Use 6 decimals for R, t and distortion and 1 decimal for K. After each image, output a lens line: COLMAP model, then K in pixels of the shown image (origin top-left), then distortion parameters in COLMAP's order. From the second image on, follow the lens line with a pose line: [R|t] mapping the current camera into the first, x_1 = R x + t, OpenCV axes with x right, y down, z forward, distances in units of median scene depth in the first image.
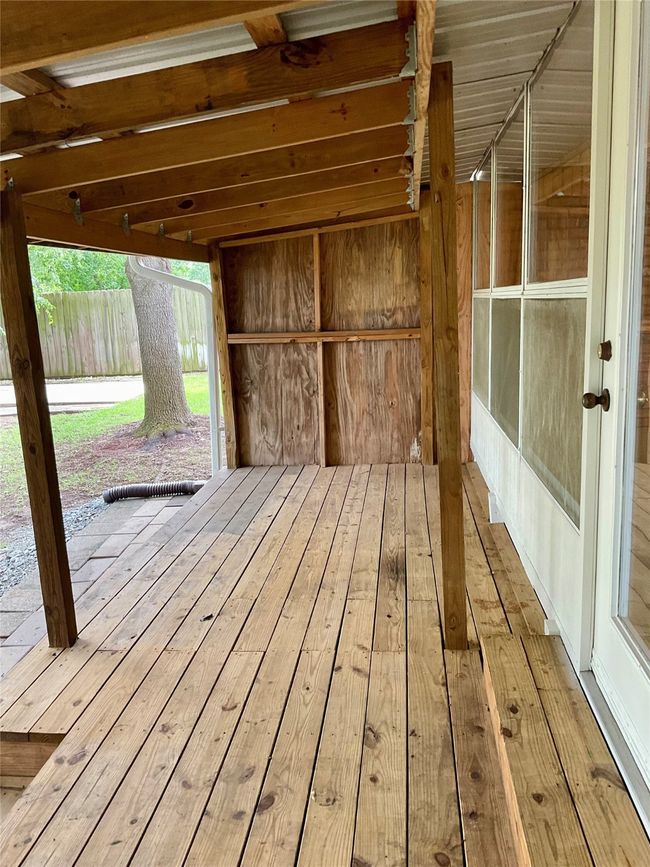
lens RADIAL K [[719.8, 0, 325.0], [0, 719.8, 433.5], [0, 0, 1]] dist [0.118672, -0.275286]
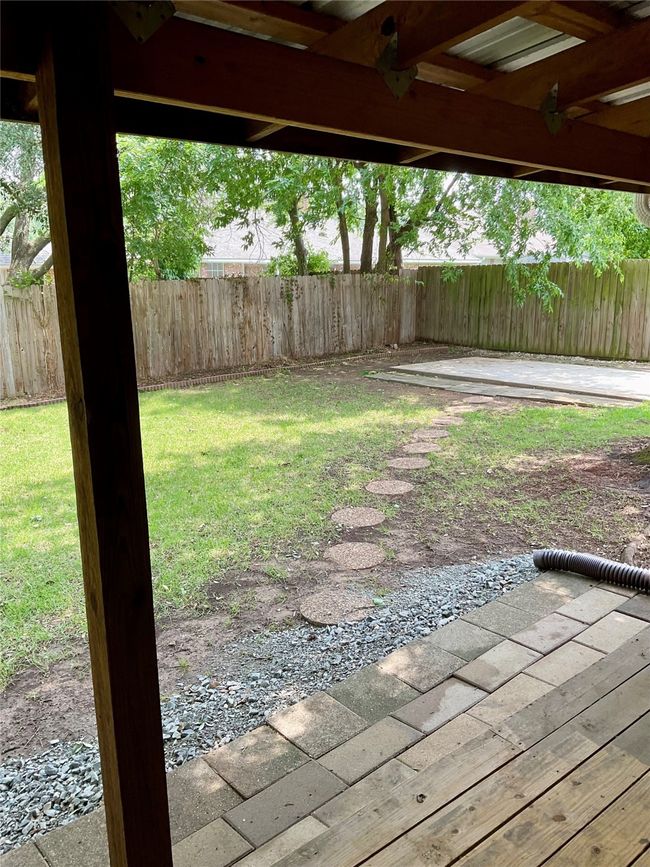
lens RADIAL K [[749.8, 0, 325.1], [0, 749.8, 453.5], [0, 0, 1]] dist [0.003137, -0.177355]
pose [[0.735459, 0.186361, -0.651437, -0.011828], [-0.148980, 0.982381, 0.112842, -0.026151], [0.660988, 0.014060, 0.750264, 0.184987]]
